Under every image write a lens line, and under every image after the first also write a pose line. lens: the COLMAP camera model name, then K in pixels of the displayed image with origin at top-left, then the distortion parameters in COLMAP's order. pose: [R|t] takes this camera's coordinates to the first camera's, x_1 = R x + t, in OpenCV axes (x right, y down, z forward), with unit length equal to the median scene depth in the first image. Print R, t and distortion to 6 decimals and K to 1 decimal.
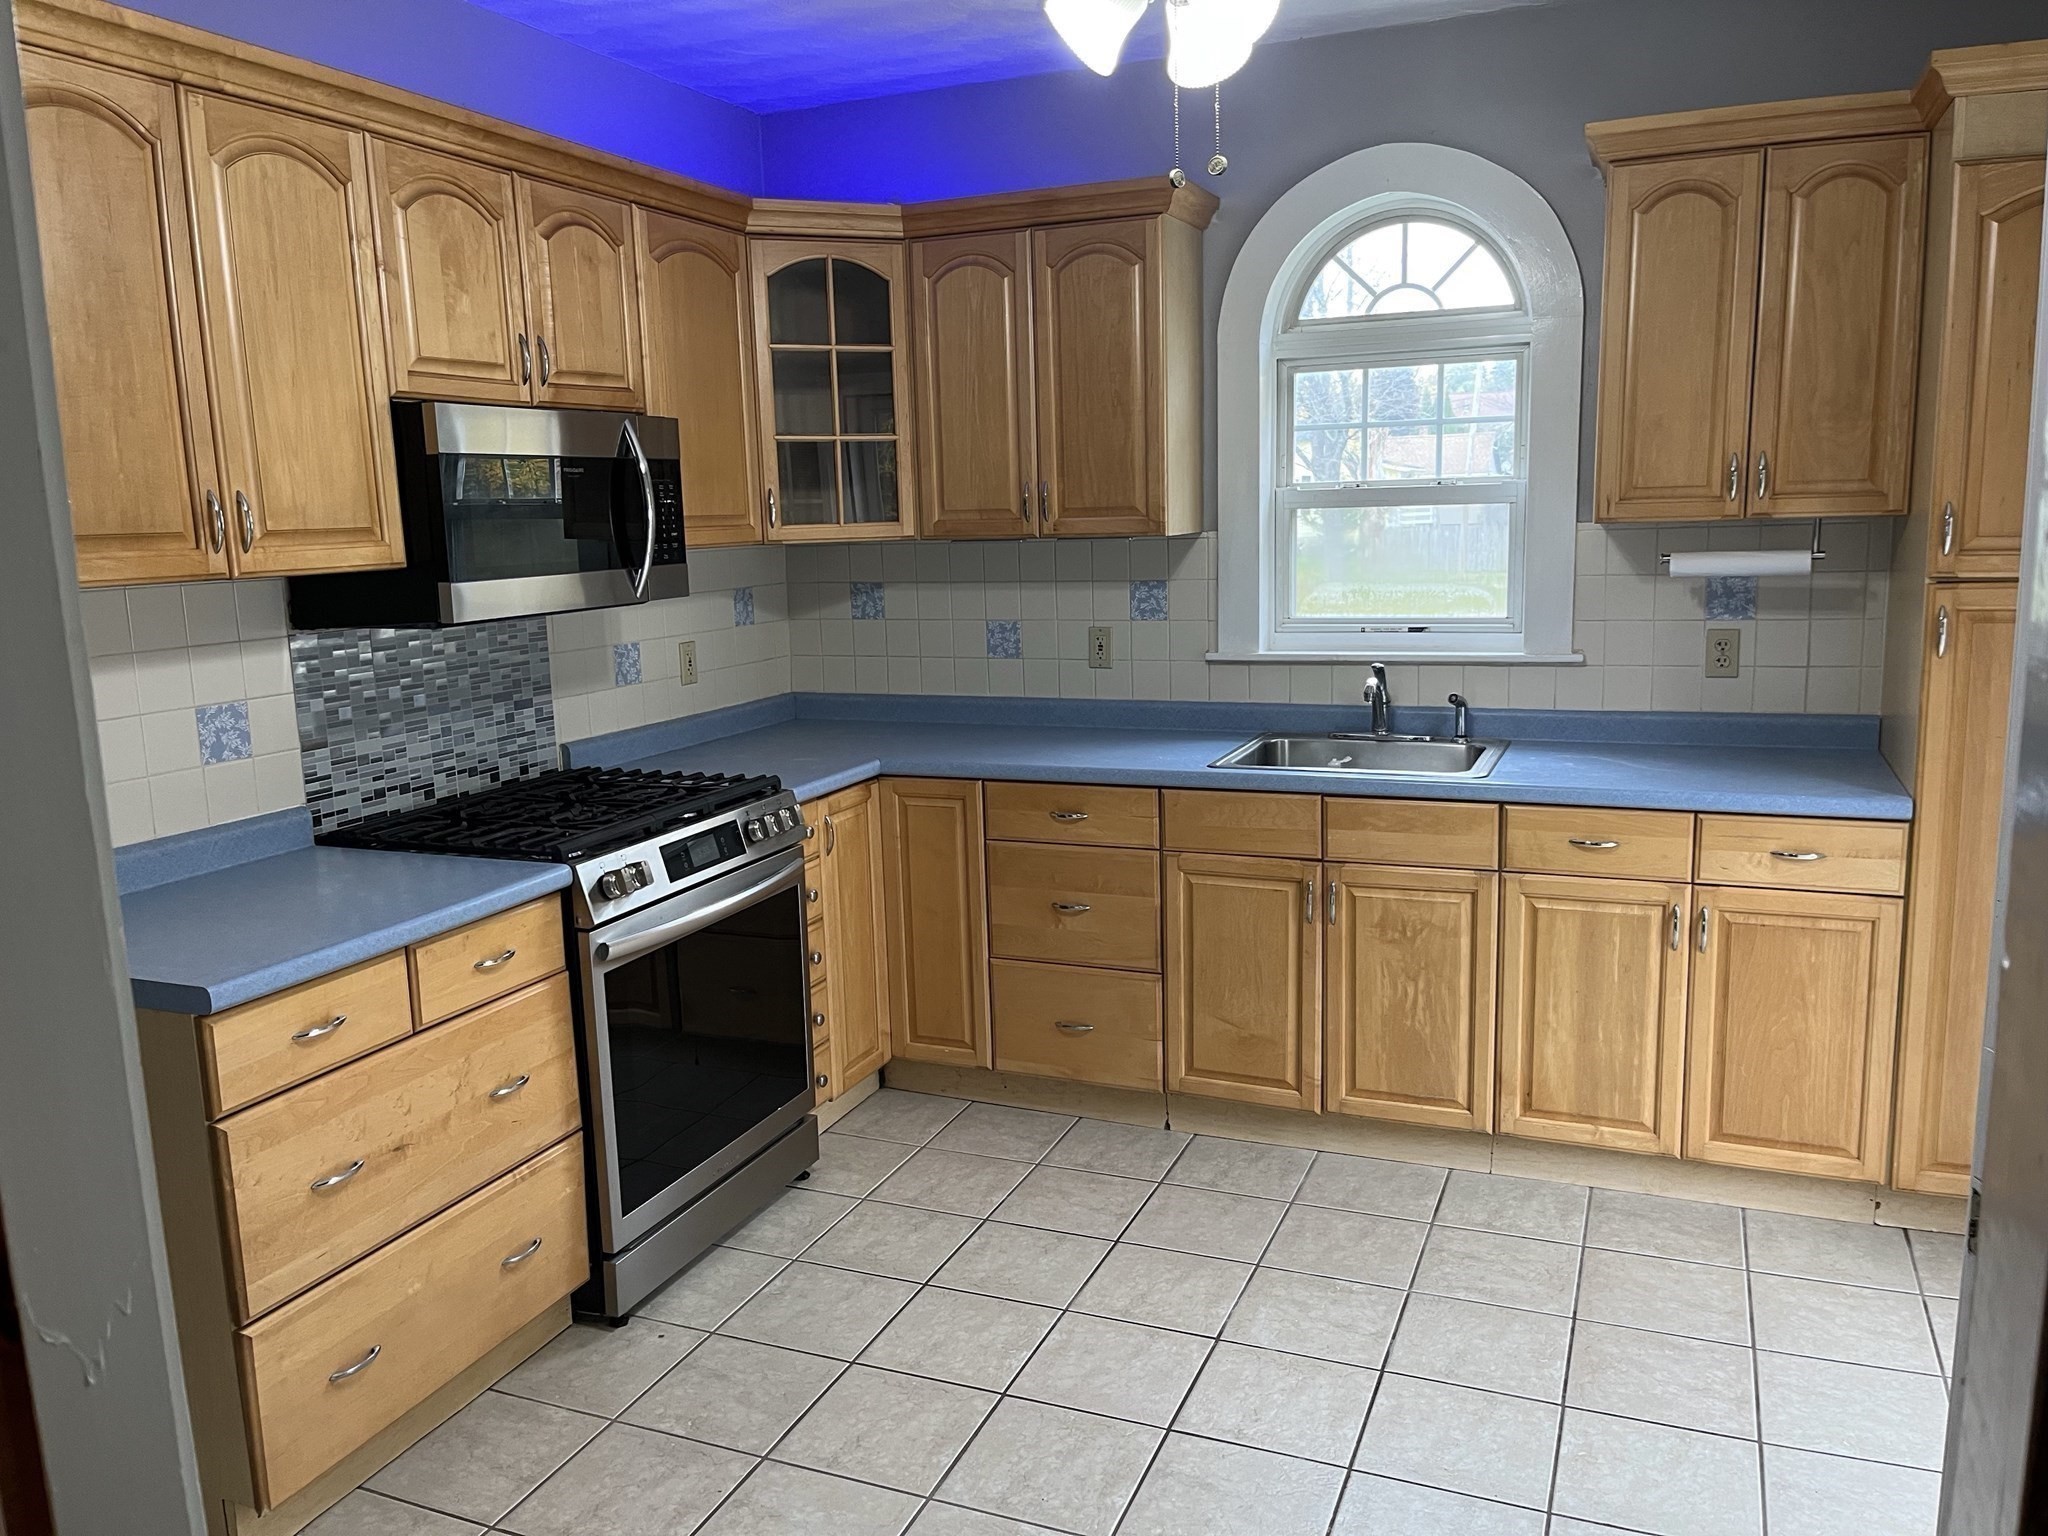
lens RADIAL K [[1567.7, 0, 1024.0], [0, 1567.7, 768.0], [0, 0, 1]] dist [0.058192, -0.006312]
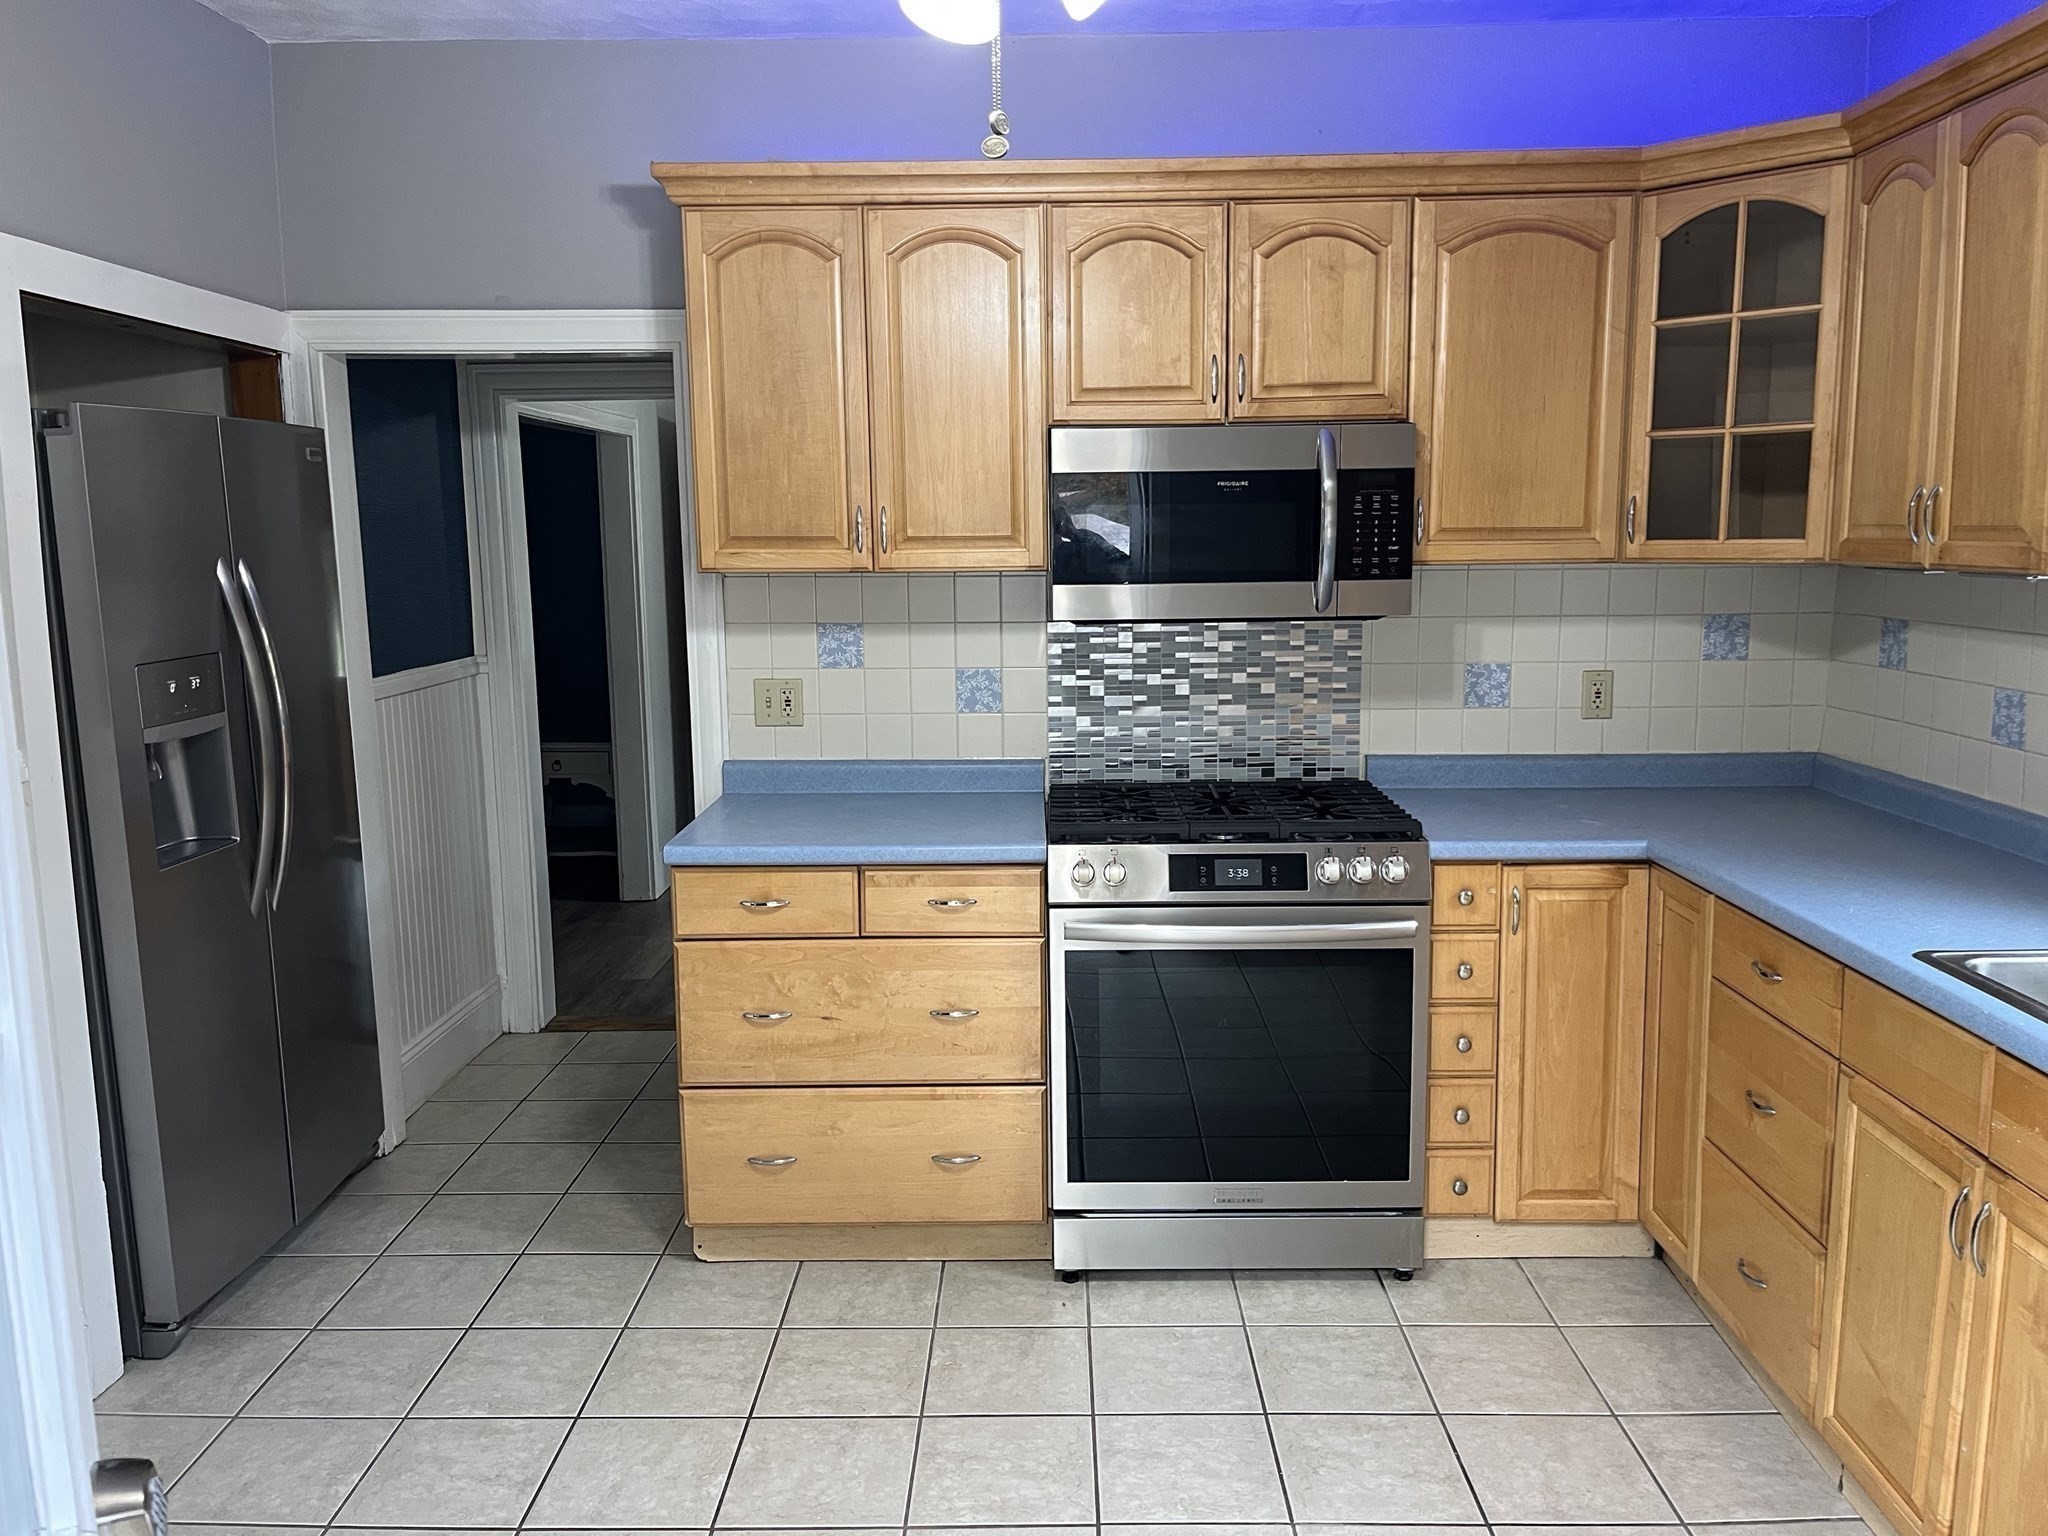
lens RADIAL K [[1549.1, 0, 1026.2], [0, 1549.1, 751.0], [0, 0, 1]] dist [0.076188, -0.093268]
pose [[0.374788, 0.154603, -0.914129, 0.555327], [-0.155912, 0.982466, 0.102238, -0.089869], [0.913907, 0.104206, 0.392320, 0.447232]]
